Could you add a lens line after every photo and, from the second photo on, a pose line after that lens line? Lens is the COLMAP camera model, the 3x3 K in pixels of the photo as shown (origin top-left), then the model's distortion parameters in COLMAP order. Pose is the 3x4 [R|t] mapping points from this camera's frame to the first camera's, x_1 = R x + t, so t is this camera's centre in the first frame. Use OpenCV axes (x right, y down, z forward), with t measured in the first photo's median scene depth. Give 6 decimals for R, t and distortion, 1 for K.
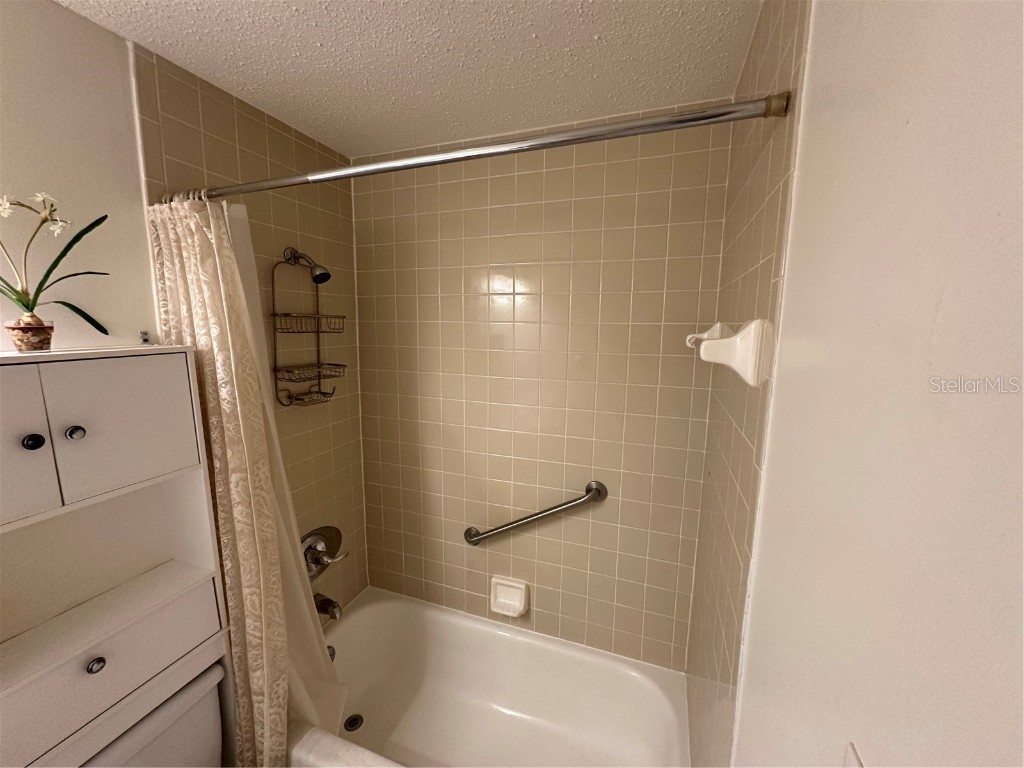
lens RADIAL K [[407.4, 0, 513.6], [0, 407.4, 384.4], [0, 0, 1]] dist [-0.007416, 0.001561]
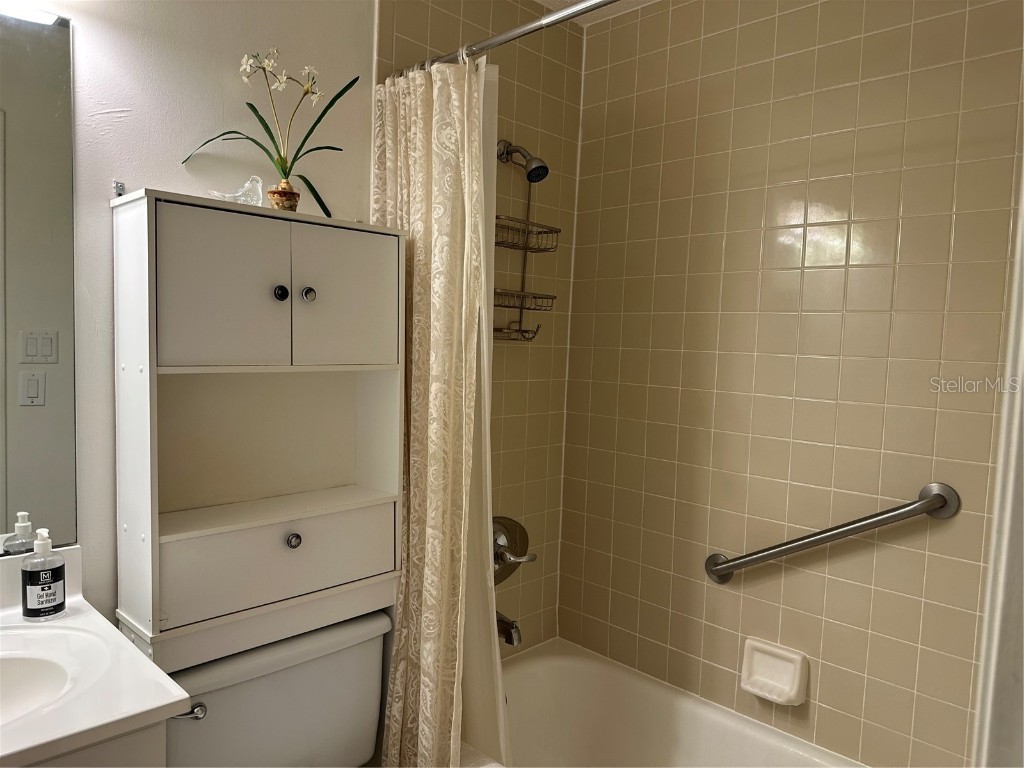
lens RADIAL K [[727.5, 0, 512.9], [0, 727.5, 389.8], [0, 0, 1]] dist [0.047543, -0.062970]
pose [[0.907623, 0.050014, -0.416797, 0.082713], [-0.088174, 0.993441, -0.072799, 0.246705], [0.410422, 0.102825, 0.906080, -0.229495]]
